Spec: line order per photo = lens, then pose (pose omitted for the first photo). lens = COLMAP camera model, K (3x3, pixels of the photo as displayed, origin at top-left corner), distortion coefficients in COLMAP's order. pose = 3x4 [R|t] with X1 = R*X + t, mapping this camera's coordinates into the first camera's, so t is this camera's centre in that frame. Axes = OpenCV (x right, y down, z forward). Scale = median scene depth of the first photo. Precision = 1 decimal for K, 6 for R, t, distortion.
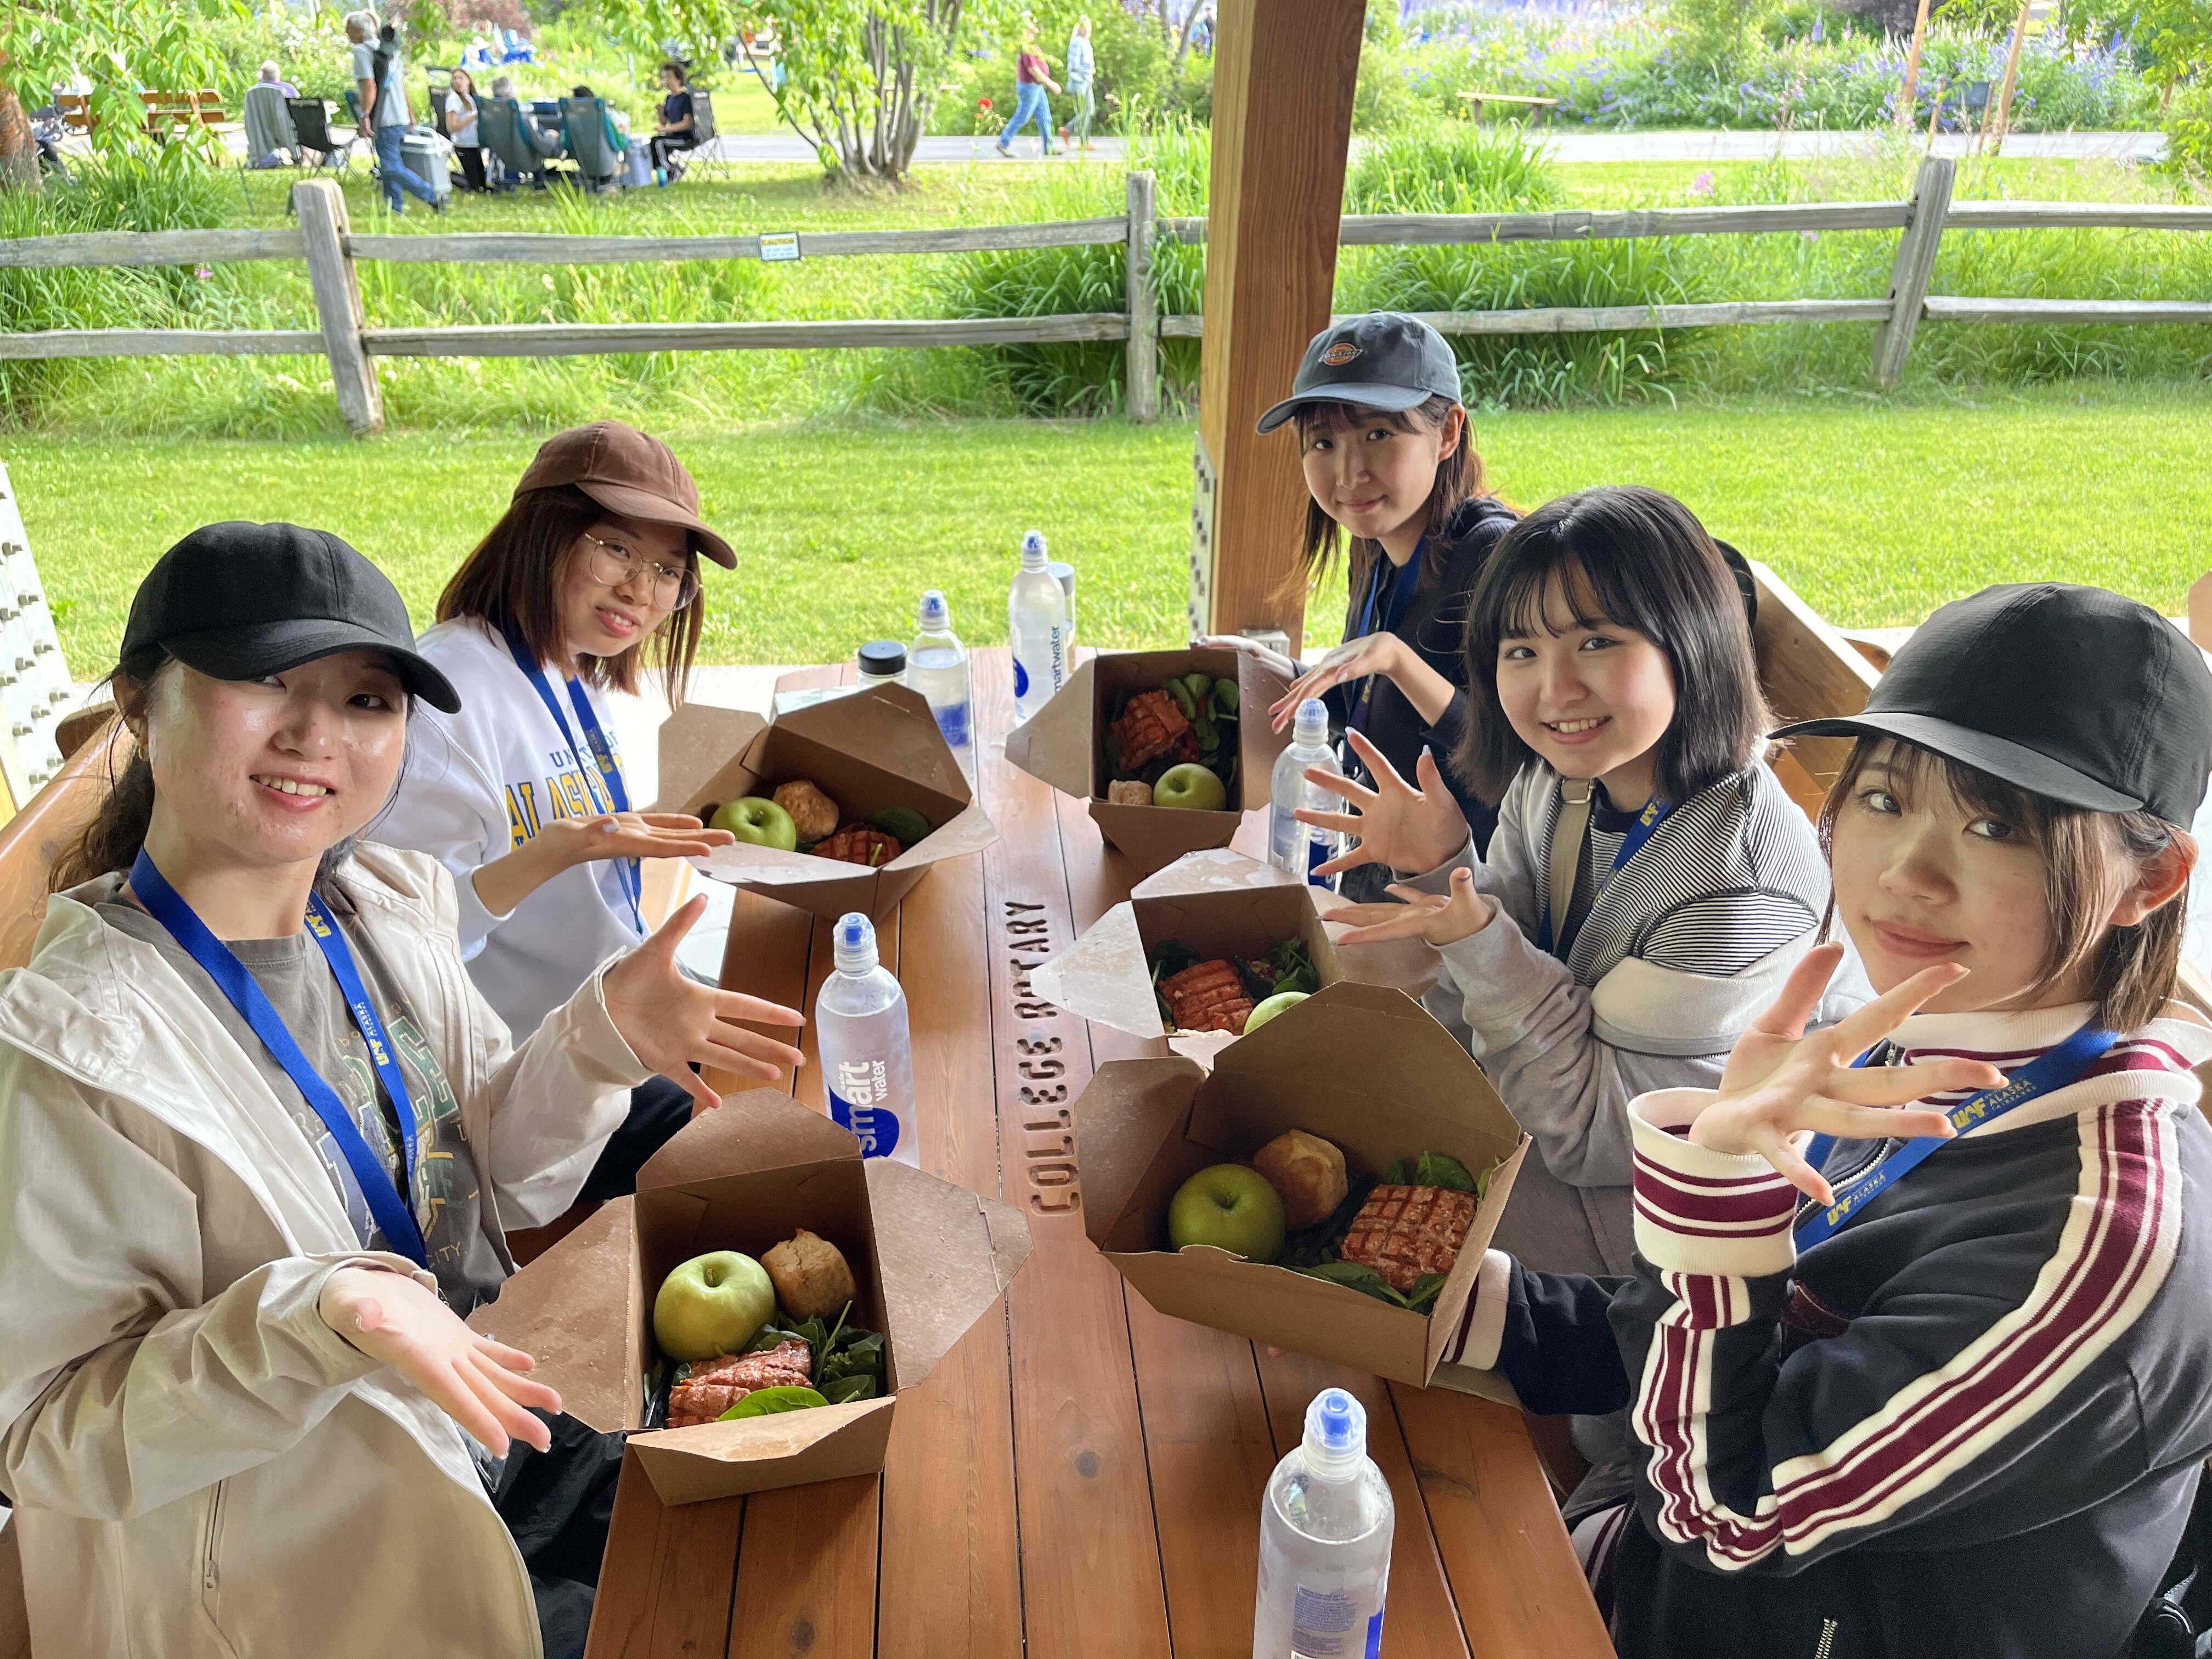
lens RADIAL K [[1721.1, 0, 1105.2], [0, 1721.1, 801.3], [0, 0, 1]] dist [0.068960, -0.104208]
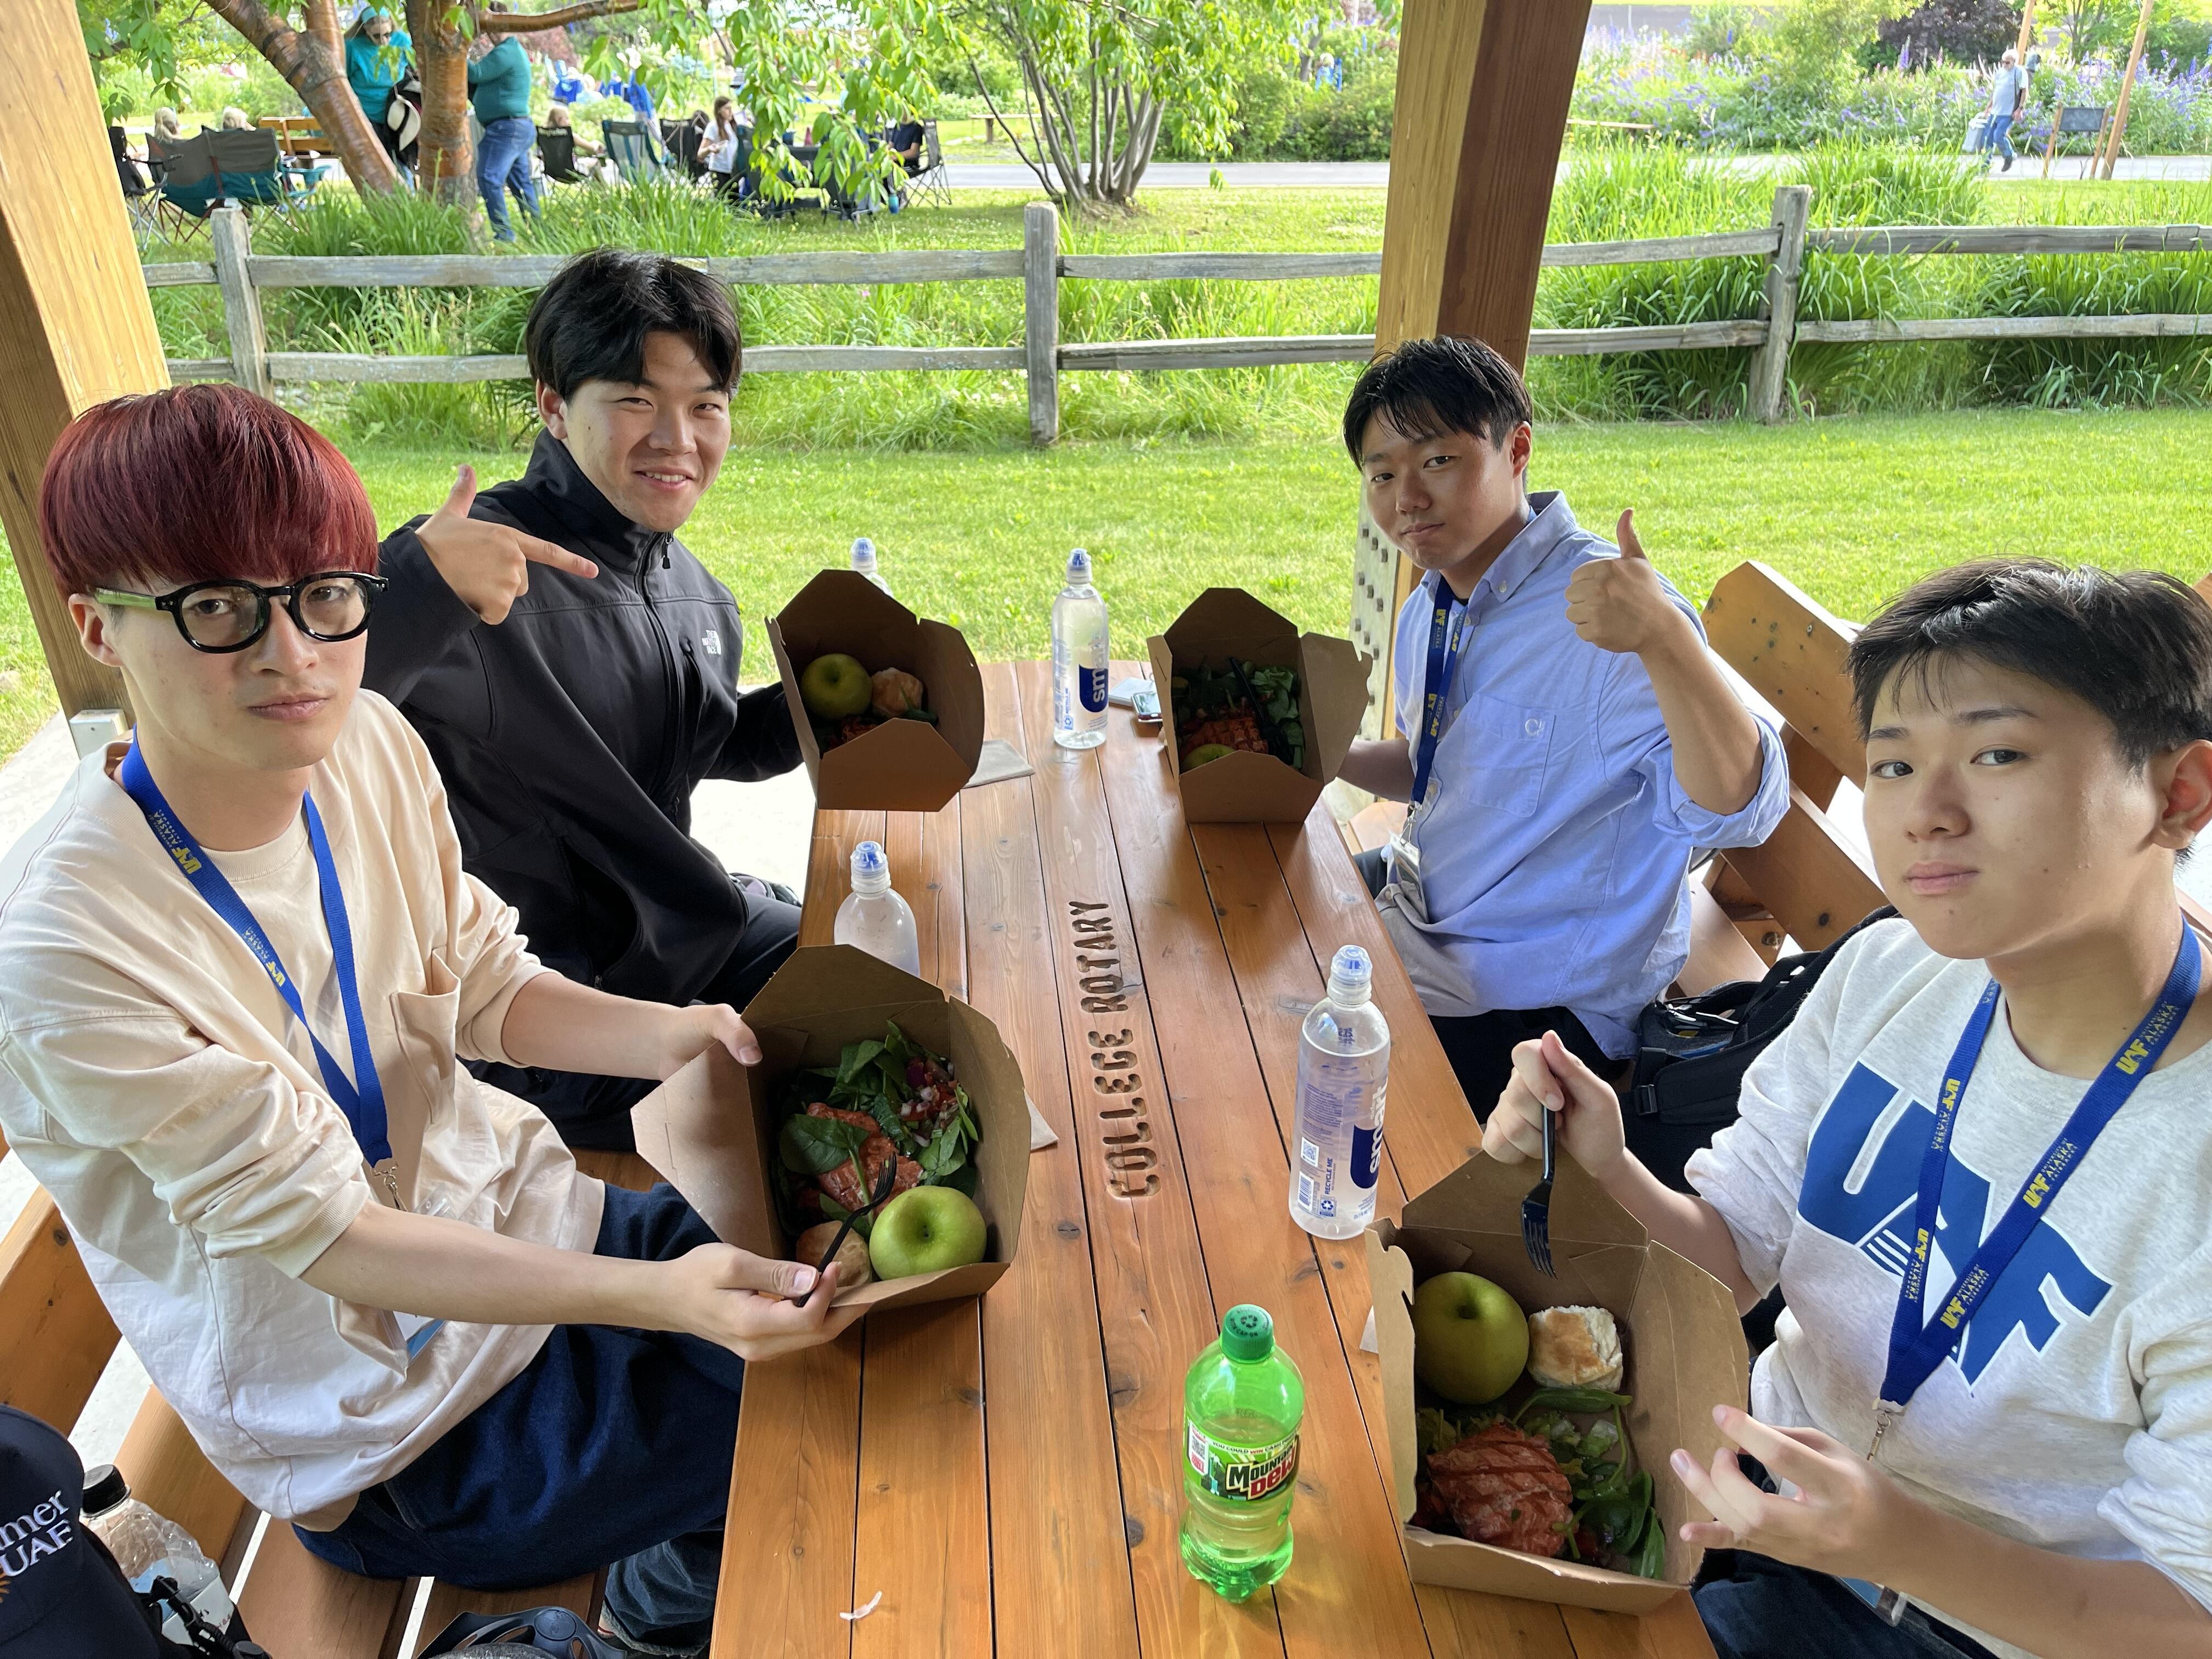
lens RADIAL K [[1649.7, 0, 1109.8], [0, 1649.7, 841.1], [0, 0, 1]] dist [0.069203, -0.088171]
pose [[0.999455, -0.015058, 0.029362, -0.165132], [0.014472, 0.999694, 0.020069, 0.004441], [-0.029655, -0.019633, 0.999367, -0.007585]]
